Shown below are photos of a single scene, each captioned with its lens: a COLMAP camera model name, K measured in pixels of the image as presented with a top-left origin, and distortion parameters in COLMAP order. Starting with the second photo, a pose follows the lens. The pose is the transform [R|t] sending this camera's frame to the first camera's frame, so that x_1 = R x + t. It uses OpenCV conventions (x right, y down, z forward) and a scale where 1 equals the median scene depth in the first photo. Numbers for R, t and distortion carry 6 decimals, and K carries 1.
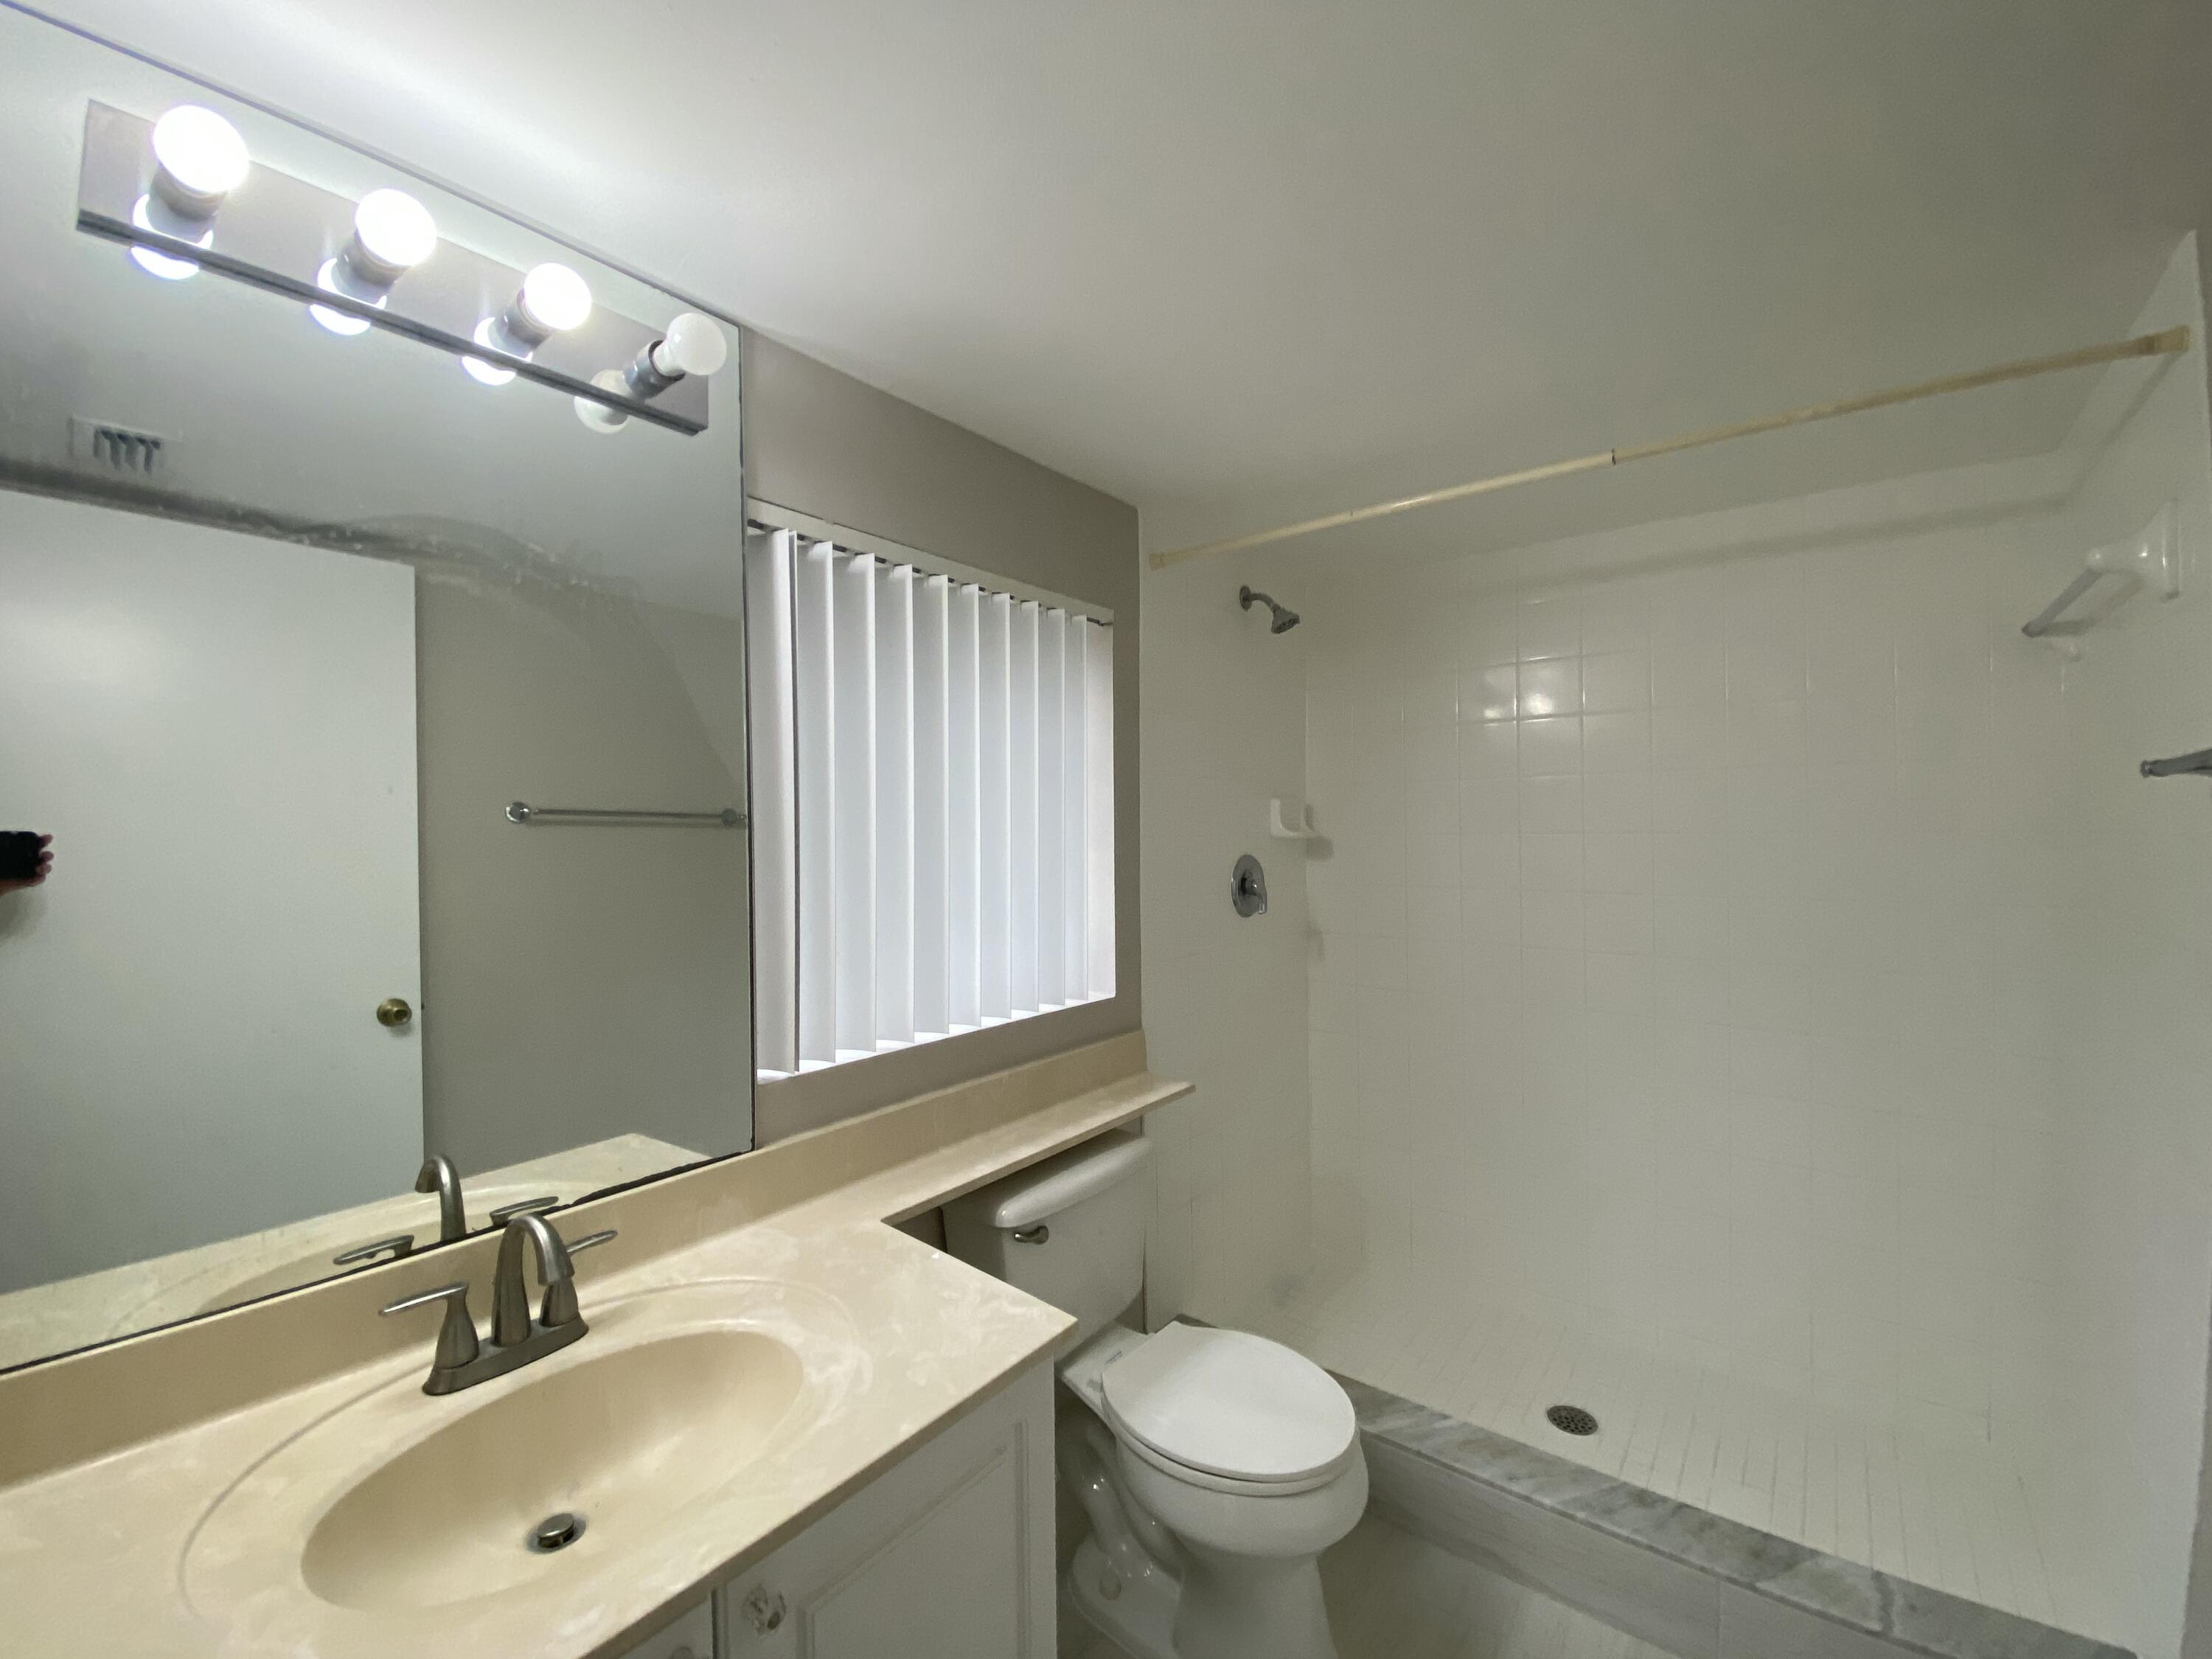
lens RADIAL K [[887.6, 0, 1102.7], [0, 887.6, 831.7], [0, 0, 1]] dist [0.022040, -0.025834]
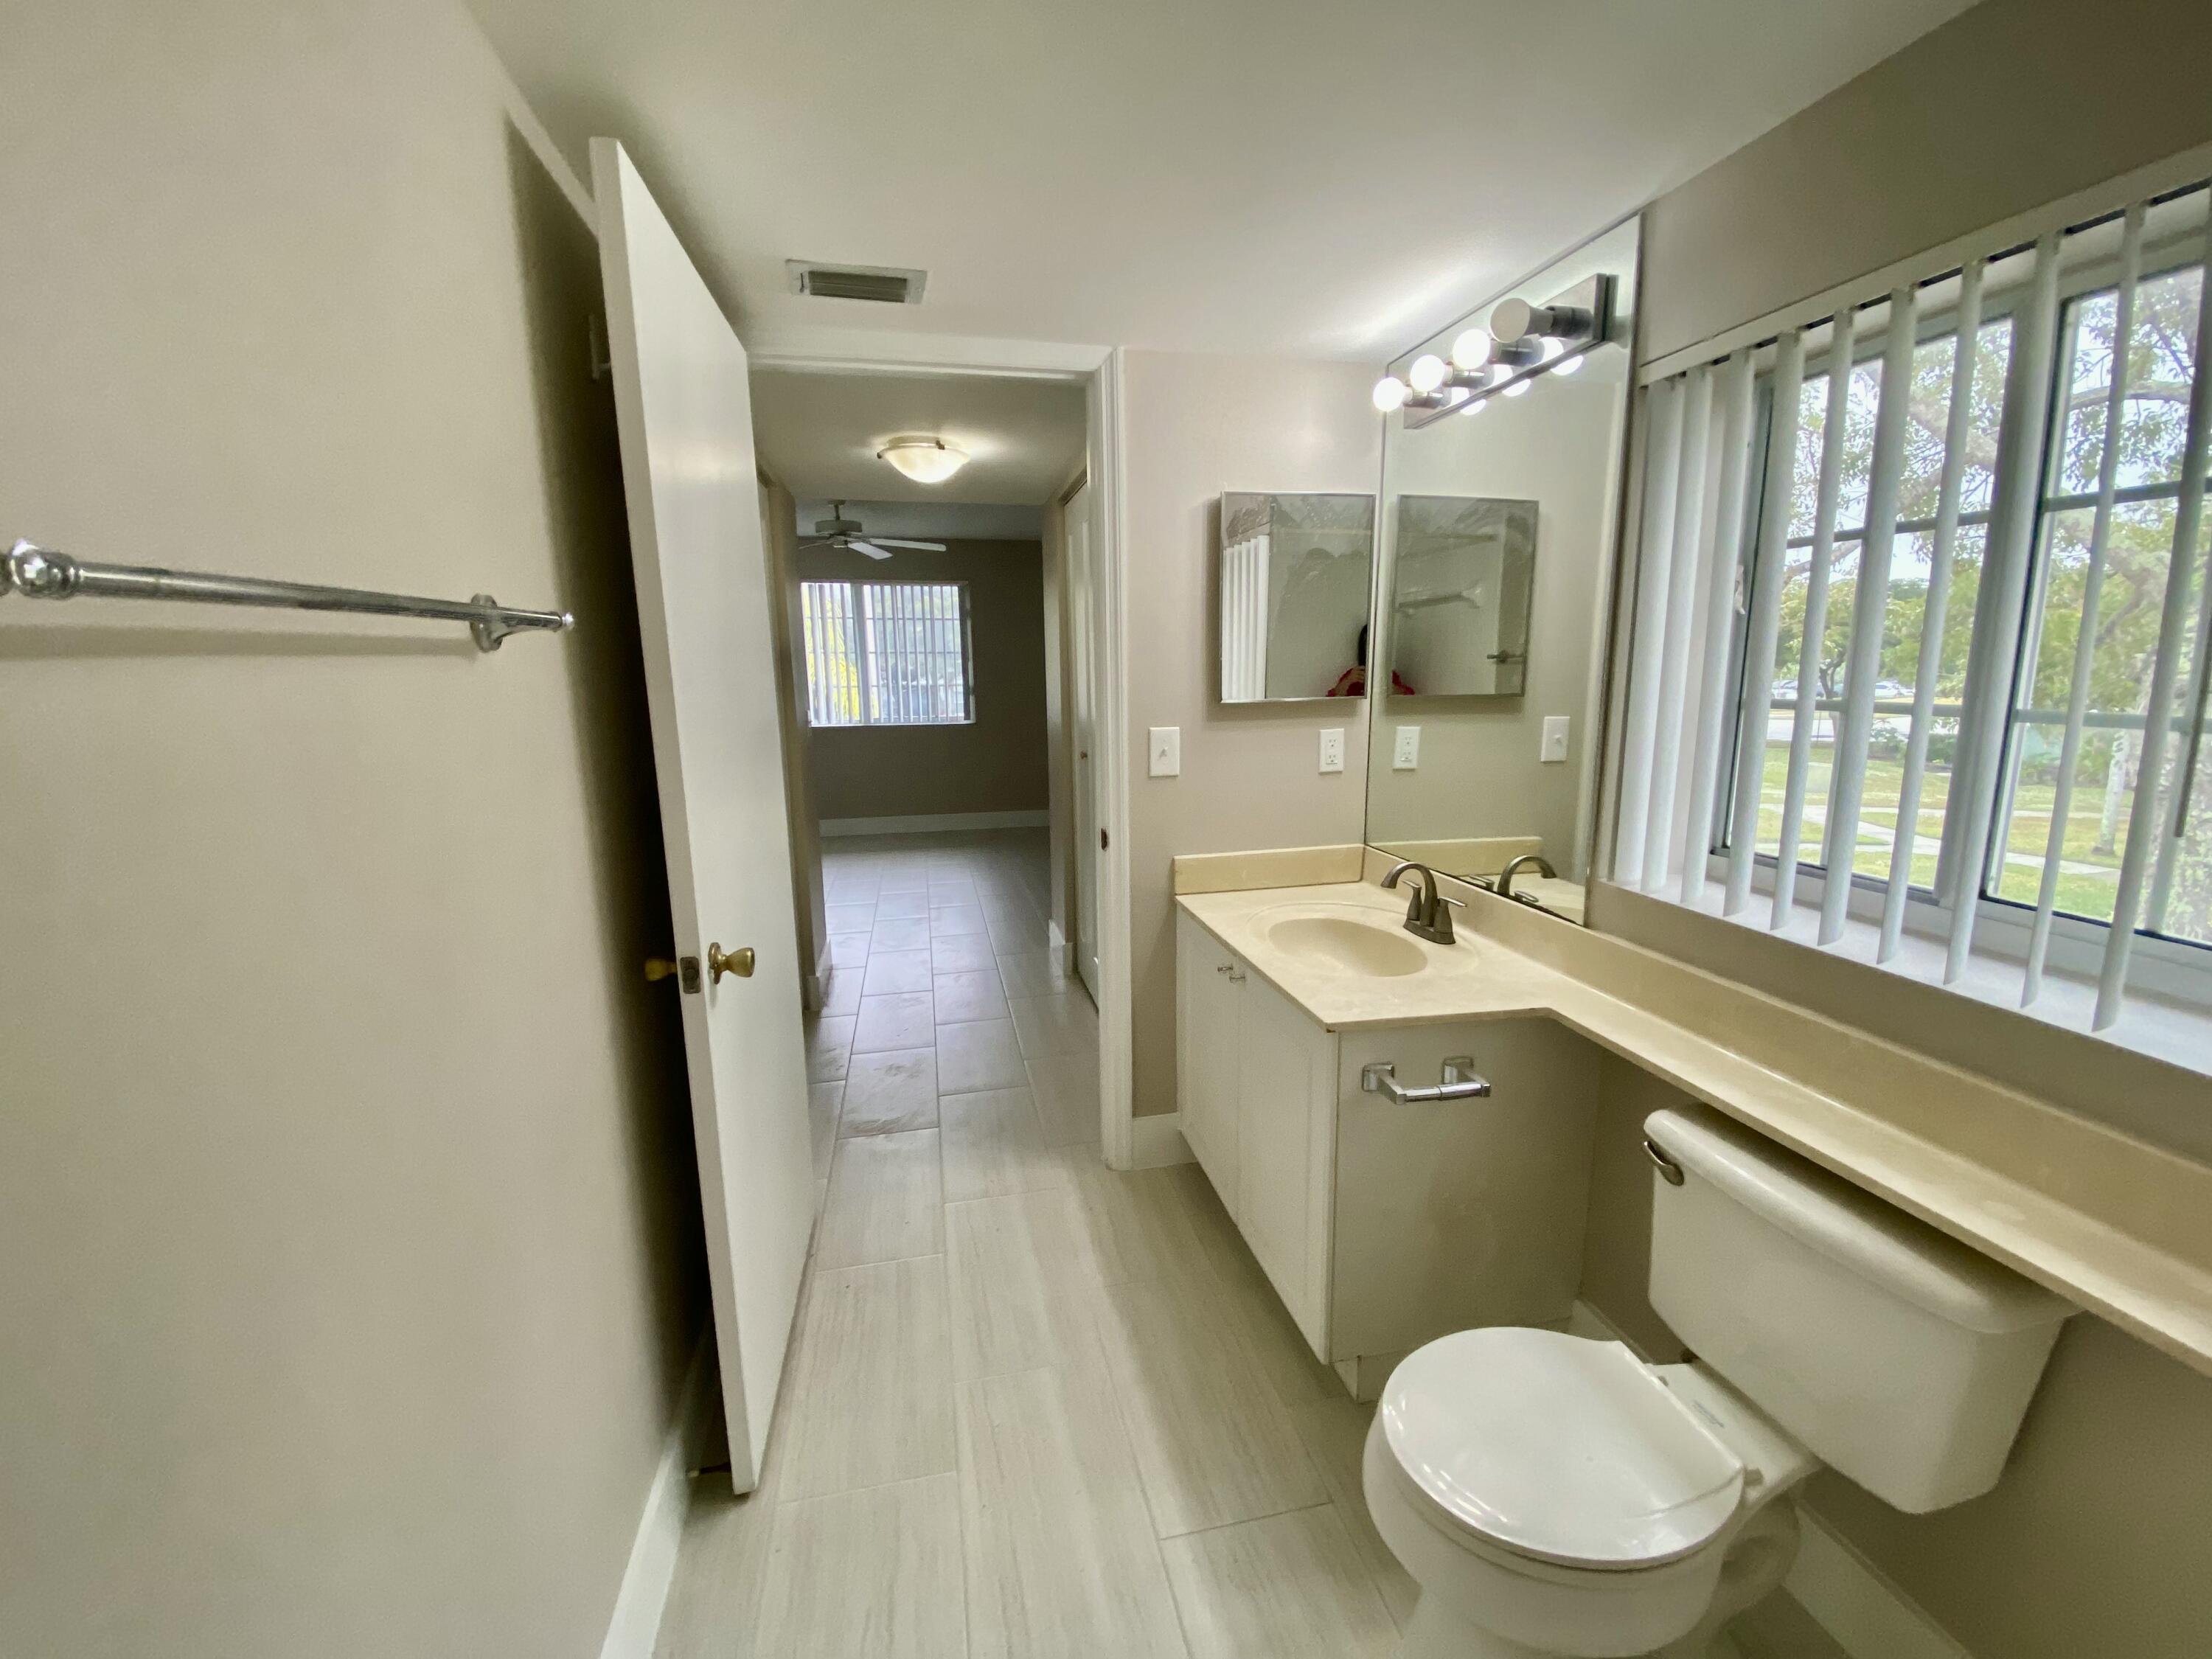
lens RADIAL K [[887.6, 0, 1102.7], [0, 887.6, 831.7], [0, 0, 1]] dist [0.022040, -0.025834]
pose [[-0.632001, 0.145449, -0.761196, 0.952220], [0.006849, 0.983239, 0.182191, -0.009779], [0.774938, 0.109932, -0.622404, 1.218668]]
